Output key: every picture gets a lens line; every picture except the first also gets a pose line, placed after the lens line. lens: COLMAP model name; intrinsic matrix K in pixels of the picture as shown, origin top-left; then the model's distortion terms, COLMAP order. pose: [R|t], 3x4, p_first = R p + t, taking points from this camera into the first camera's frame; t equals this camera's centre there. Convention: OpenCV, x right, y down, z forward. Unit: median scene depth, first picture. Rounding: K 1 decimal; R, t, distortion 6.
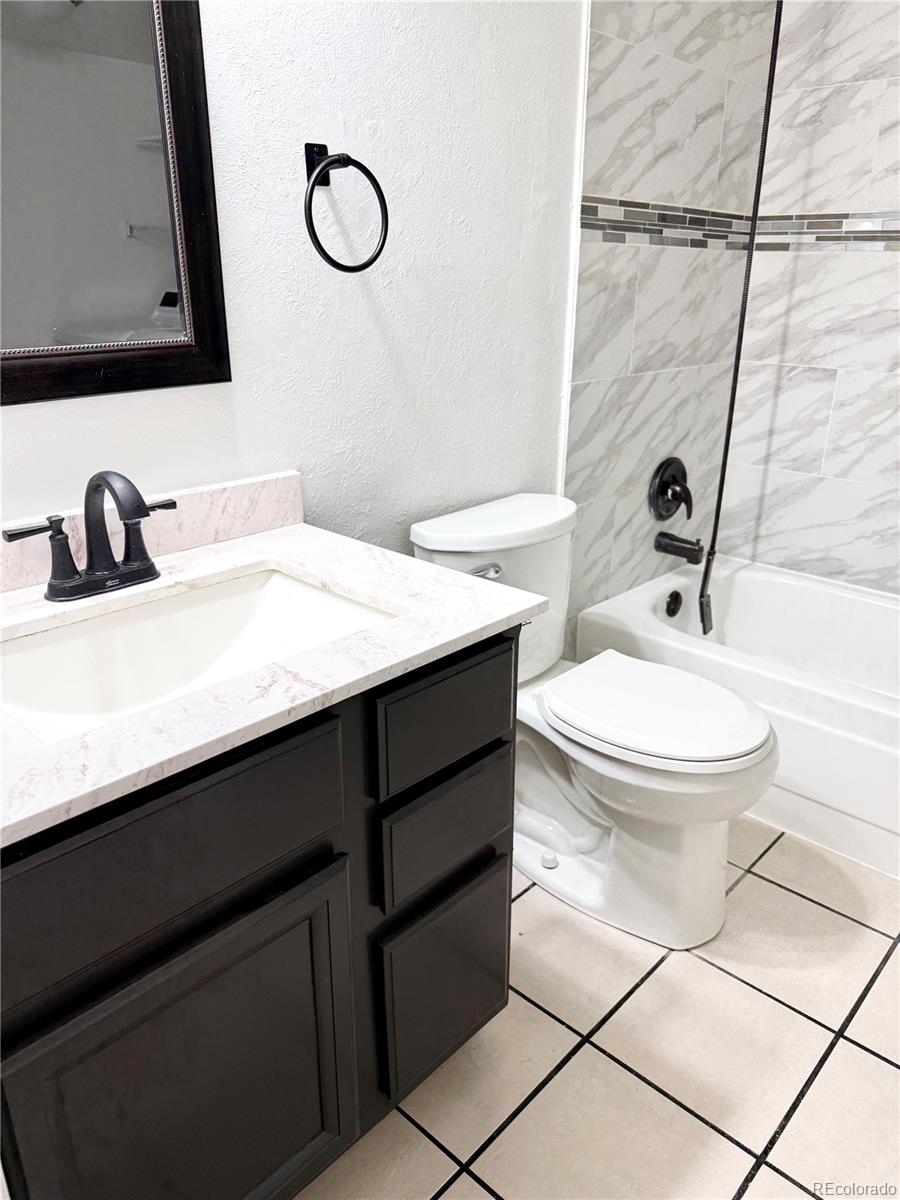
lens RADIAL K [[858.6, 0, 450.0], [0, 858.6, 600.0], [0, 0, 1]] dist [-0.002020, -0.002719]
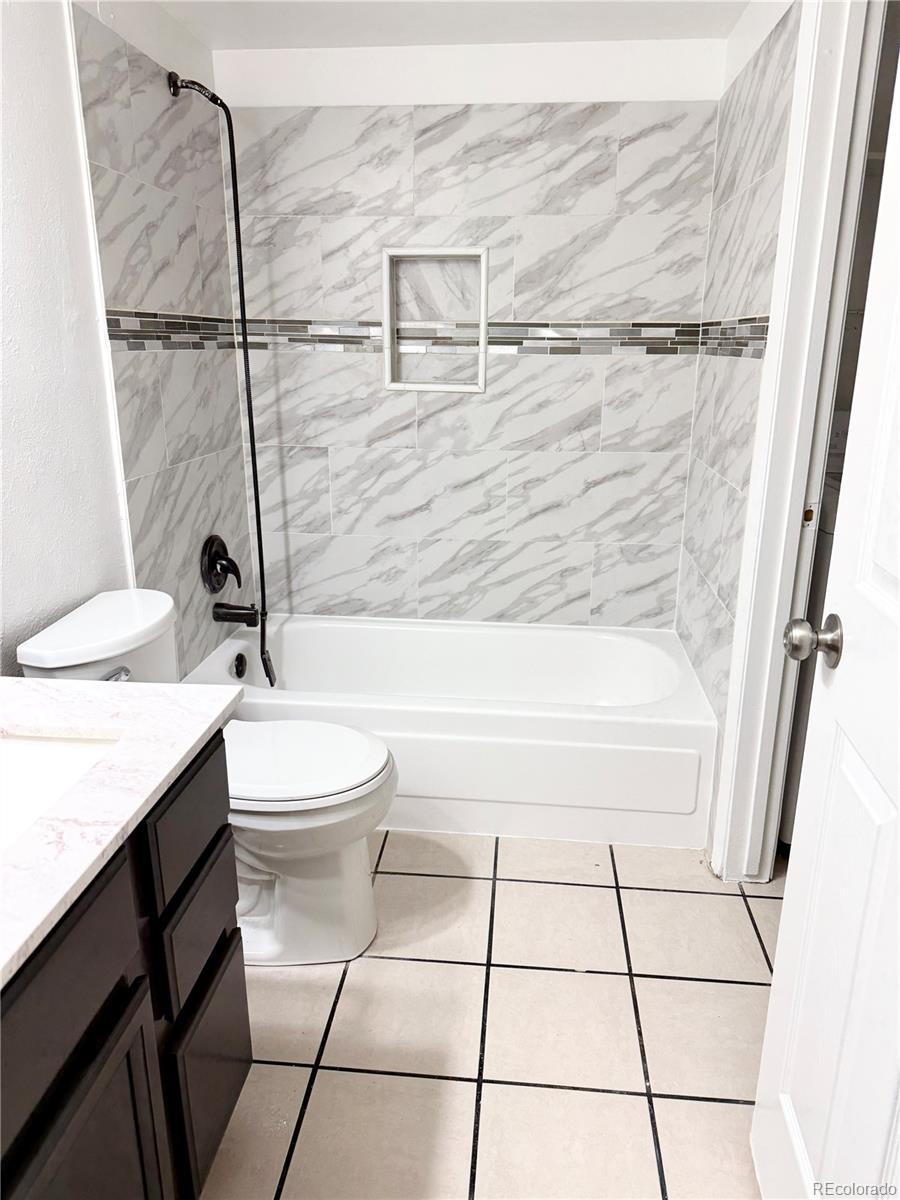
lens RADIAL K [[819.4, 0, 450.0], [0, 819.4, 600.0], [0, 0, 1]] dist [0.090380, -0.147790]
pose [[0.804138, -0.172741, 0.568790, -0.114283], [0.206361, 0.978461, 0.005411, -0.028418], [-0.557474, 0.113025, 0.822465, -0.032806]]
